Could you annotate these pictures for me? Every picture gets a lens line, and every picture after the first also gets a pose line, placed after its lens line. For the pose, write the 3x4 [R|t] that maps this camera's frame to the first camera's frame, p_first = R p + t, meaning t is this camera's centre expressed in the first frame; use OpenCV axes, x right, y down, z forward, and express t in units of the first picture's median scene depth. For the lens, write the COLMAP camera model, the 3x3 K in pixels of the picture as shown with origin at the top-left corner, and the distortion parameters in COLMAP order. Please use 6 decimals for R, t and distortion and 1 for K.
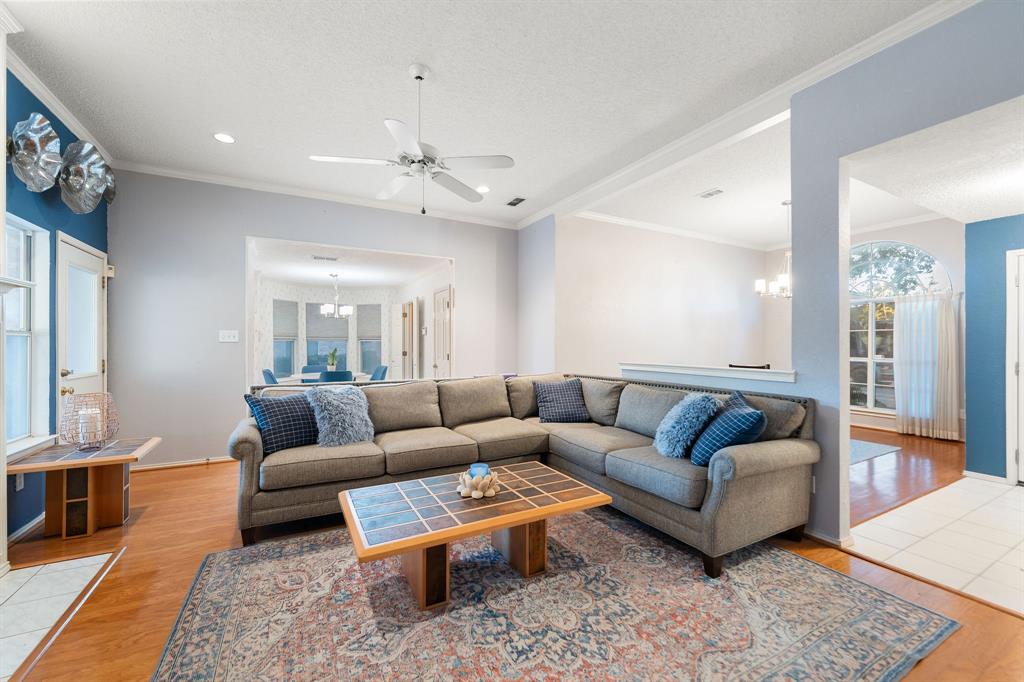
lens RADIAL K [[416.0, 0, 522.3], [0, 416.0, 342.0], [0, 0, 1]] dist [0.003605, 0.000430]
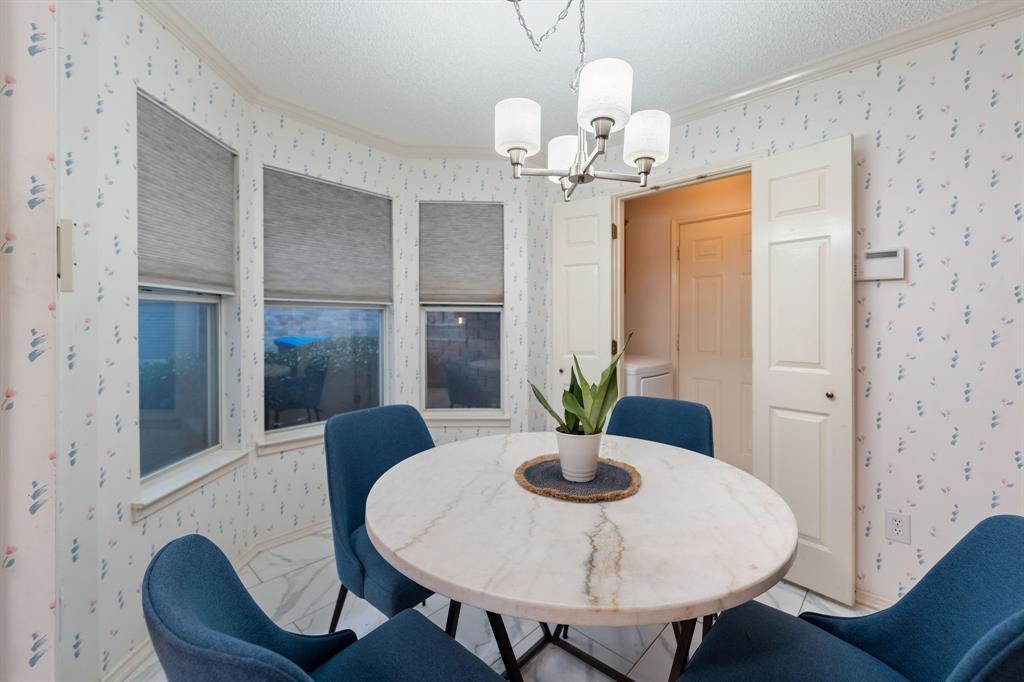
lens RADIAL K [[416.0, 0, 521.8], [0, 416.0, 323.4], [0, 0, 1]] dist [0.003605, 0.000430]
pose [[0.946413, 0.001715, 0.322955, -1.464350], [-0.002506, 0.999995, 0.002034, 0.026969], [-0.322949, -0.002734, 0.946412, 2.247537]]
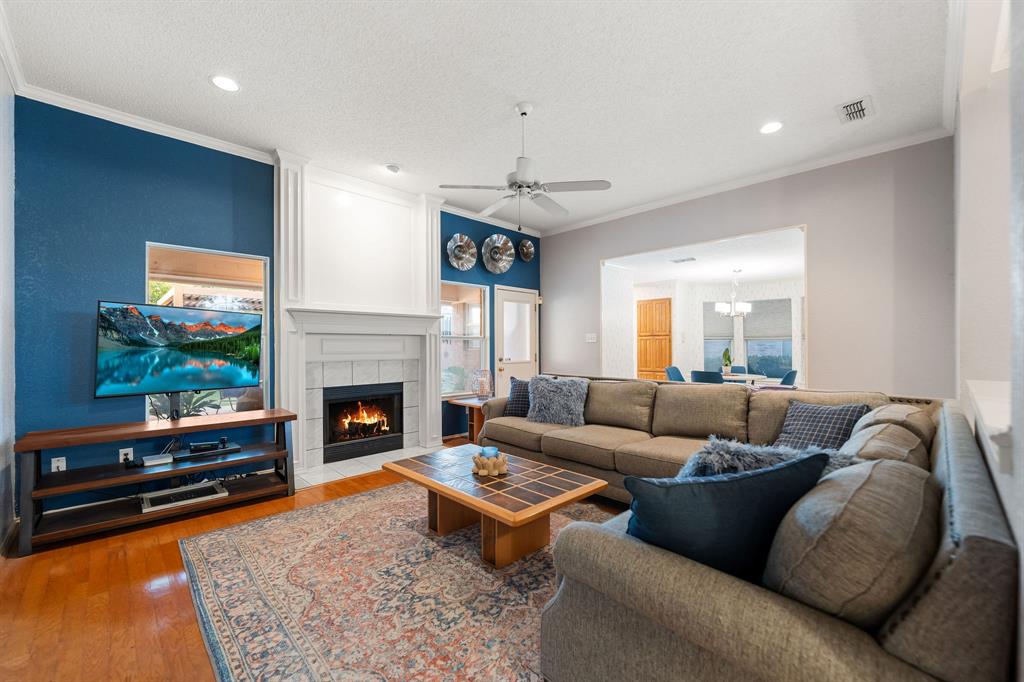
lens RADIAL K [[416.0, 0, 498.5], [0, 416.0, 344.5], [0, 0, 1]] dist [0.003605, 0.000430]
pose [[0.245774, -0.002626, -0.969324, 0.922857], [0.005831, 0.999982, -0.001231, 0.013146], [0.969310, -0.005349, 0.245785, 0.682881]]
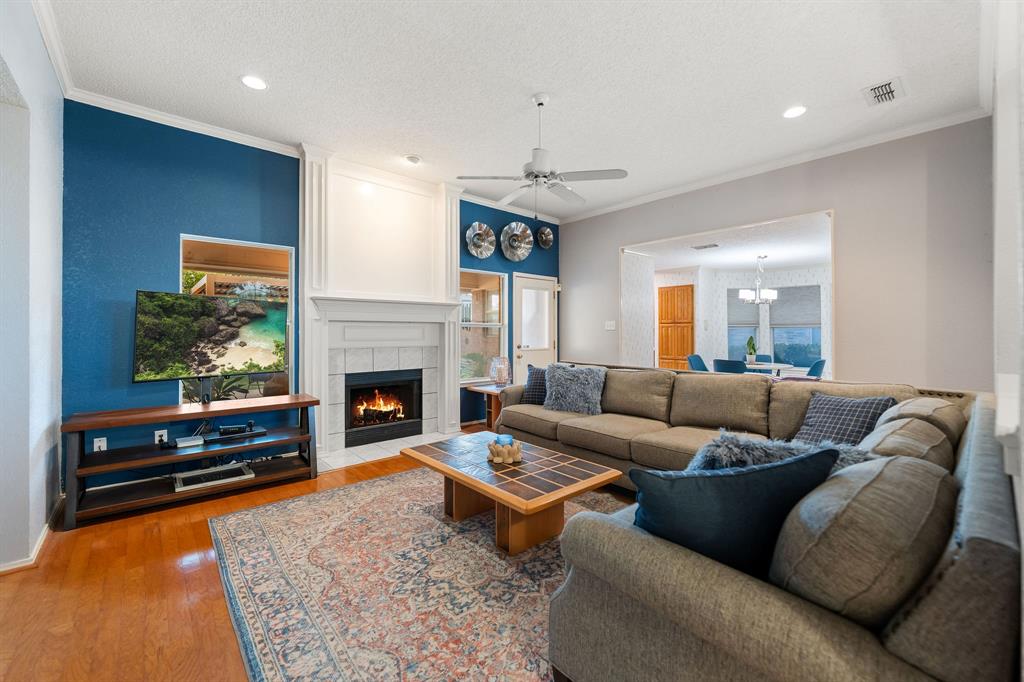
lens RADIAL K [[416.0, 0, 498.2], [0, 416.0, 329.0], [0, 0, 1]] dist [0.003605, 0.000430]
pose [[0.196350, -0.005359, -0.980519, 0.939453], [0.002773, 0.999984, -0.004910, 0.005309], [0.980530, -0.001755, 0.196362, 0.693584]]
